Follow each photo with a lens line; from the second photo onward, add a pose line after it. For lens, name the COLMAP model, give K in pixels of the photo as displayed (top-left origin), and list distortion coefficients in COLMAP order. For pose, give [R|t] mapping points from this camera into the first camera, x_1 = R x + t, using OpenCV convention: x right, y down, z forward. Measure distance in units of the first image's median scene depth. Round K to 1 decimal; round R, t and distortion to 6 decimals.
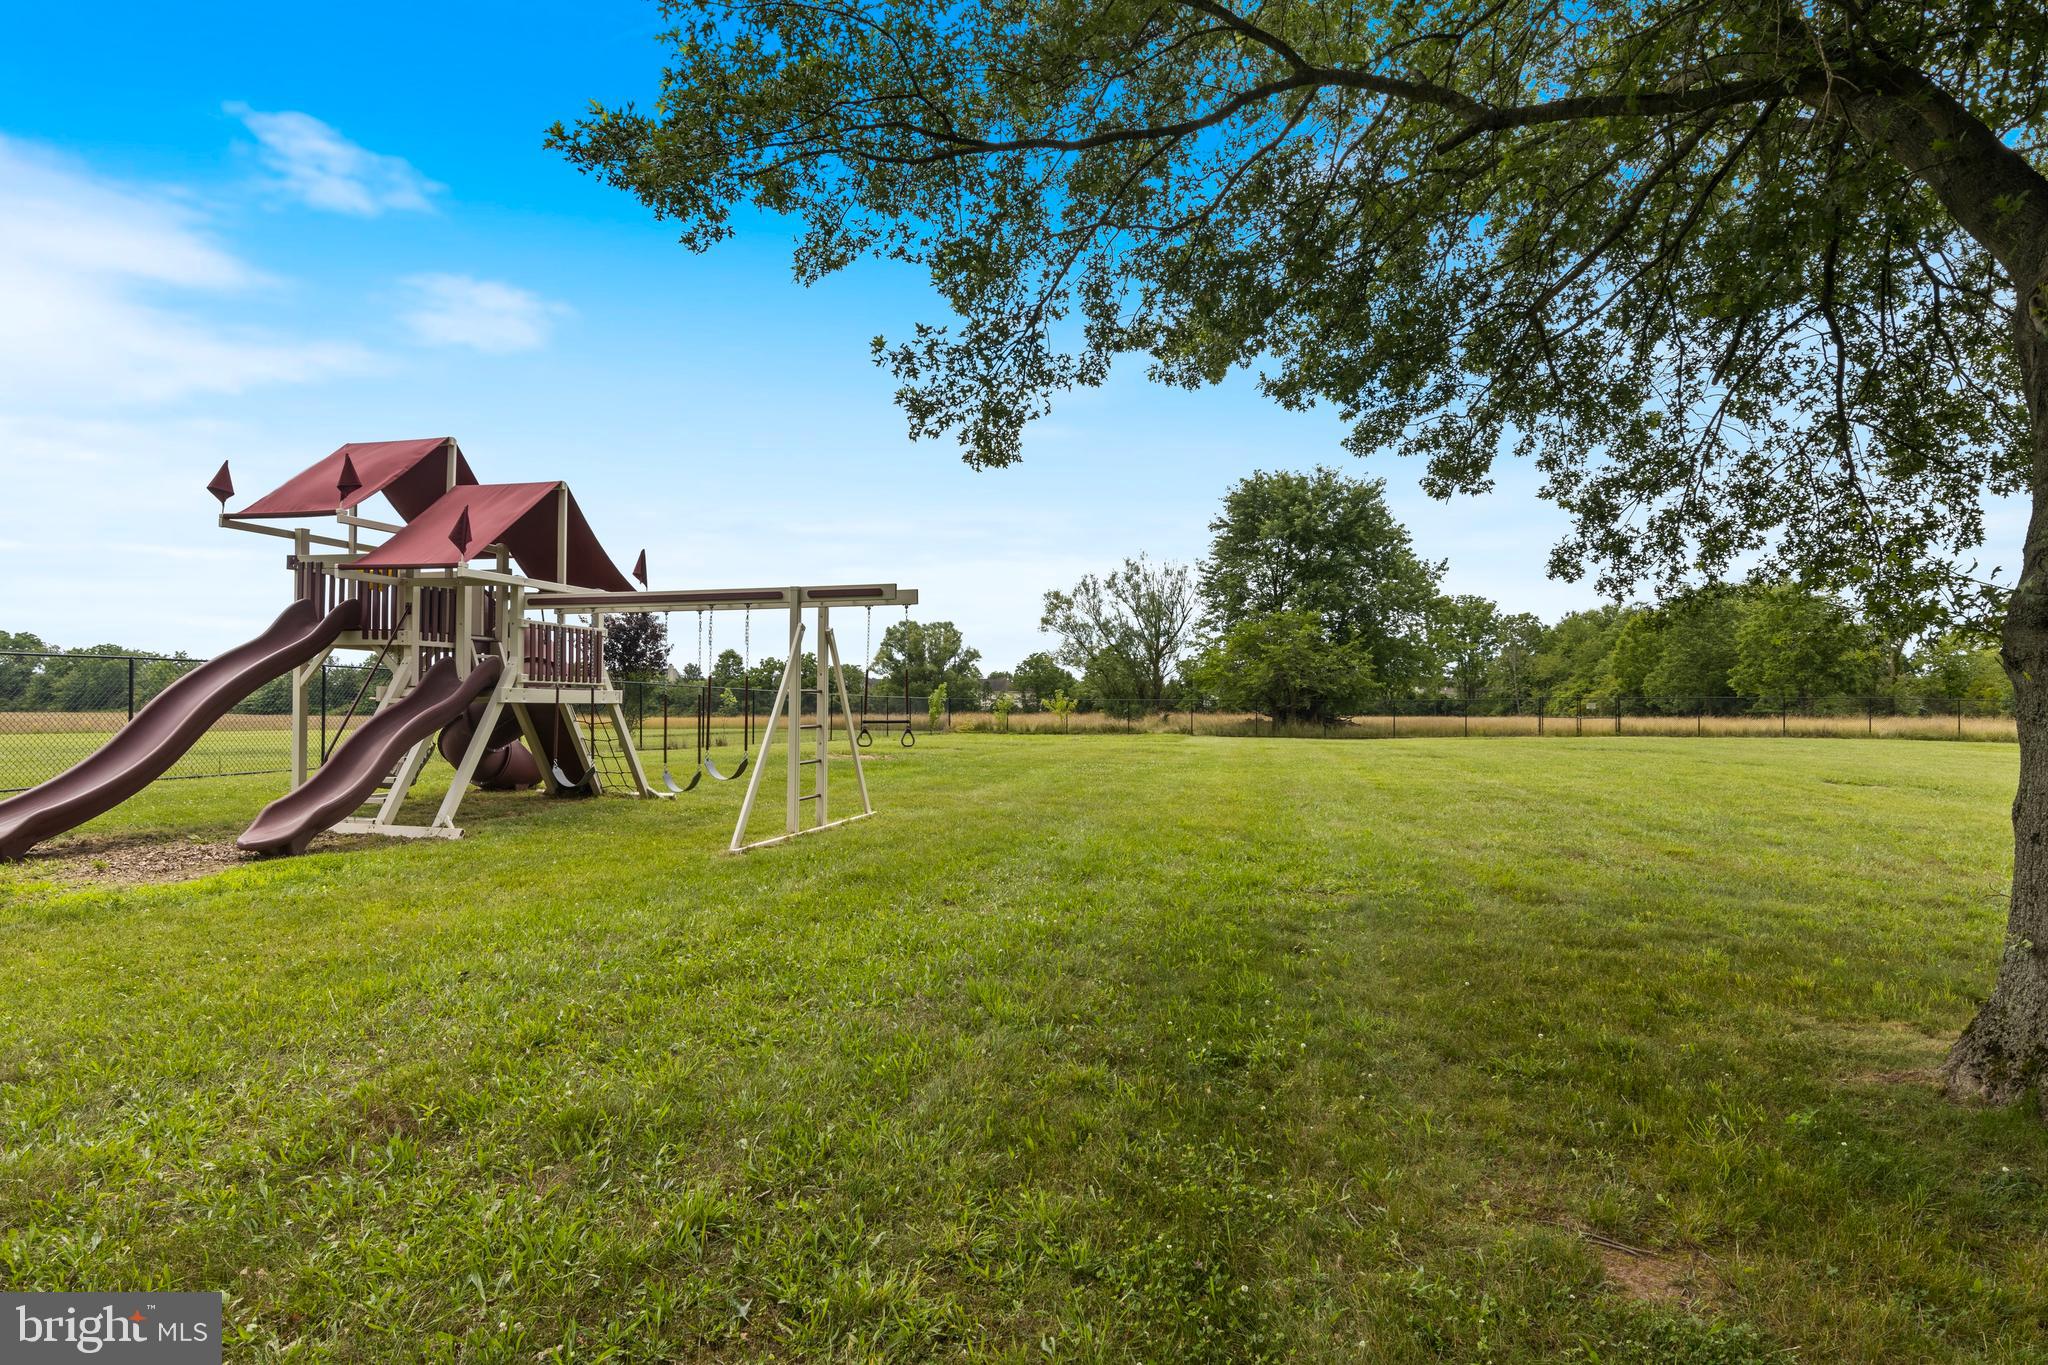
lens RADIAL K [[1028.7, 0, 1024.0], [0, 1028.7, 682.5], [0, 0, 1]] dist [-0.001307, -0.000629]
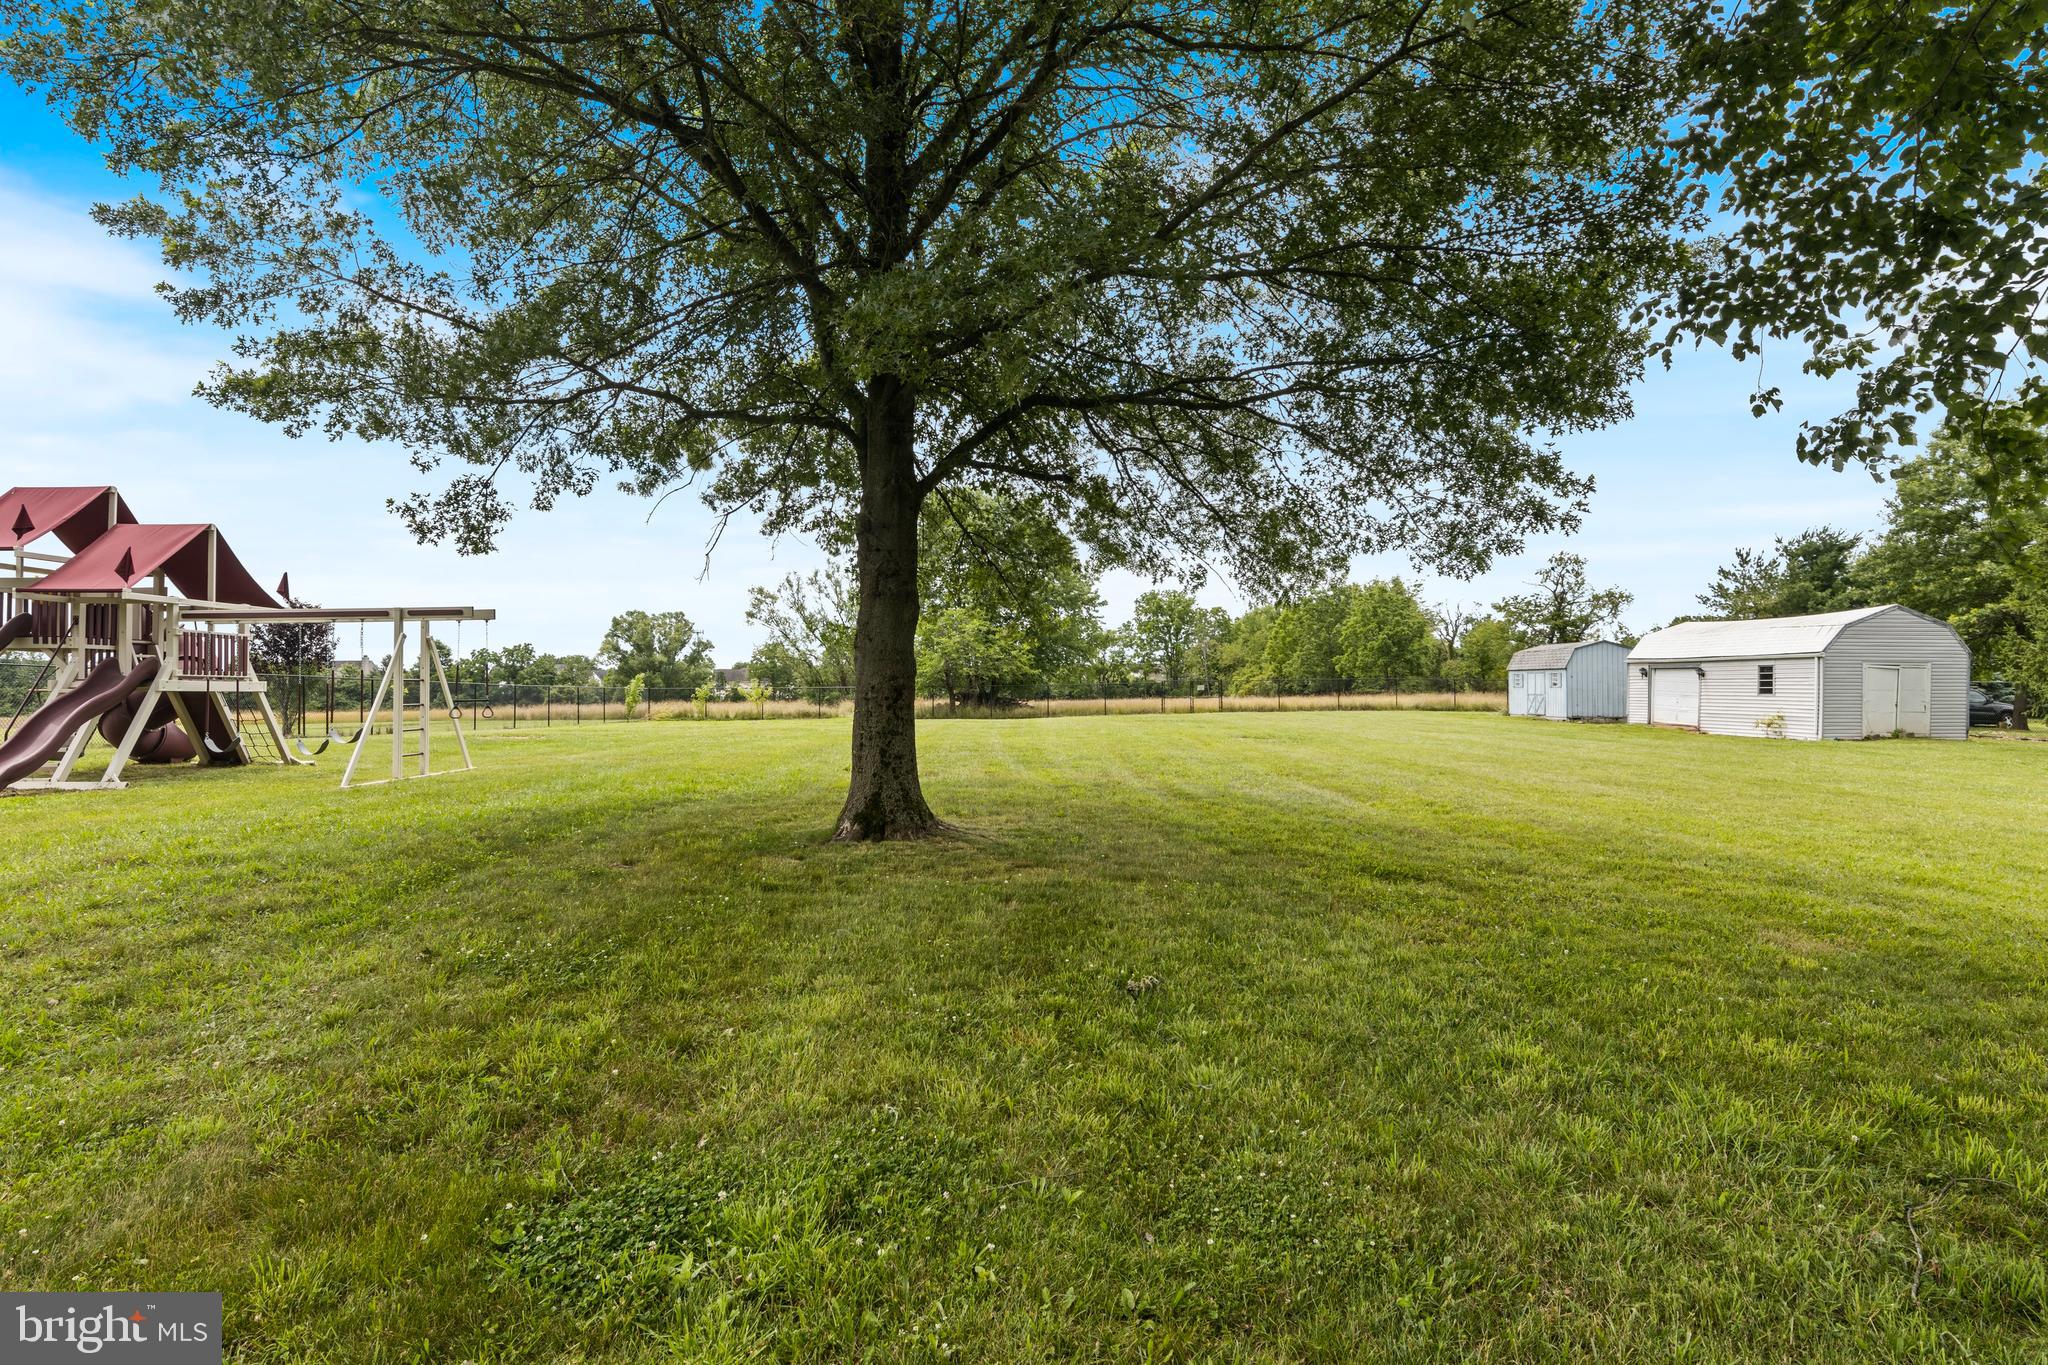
lens RADIAL K [[1031.2, 0, 1034.9], [0, 1031.2, 662.8], [0, 0, 1]] dist [0.000927, -0.001656]
pose [[0.970754, -0.006281, 0.239995, 0.234217], [0.008333, 0.999937, -0.007534, 0.001858], [-0.239933, 0.009314, 0.970745, -0.489058]]
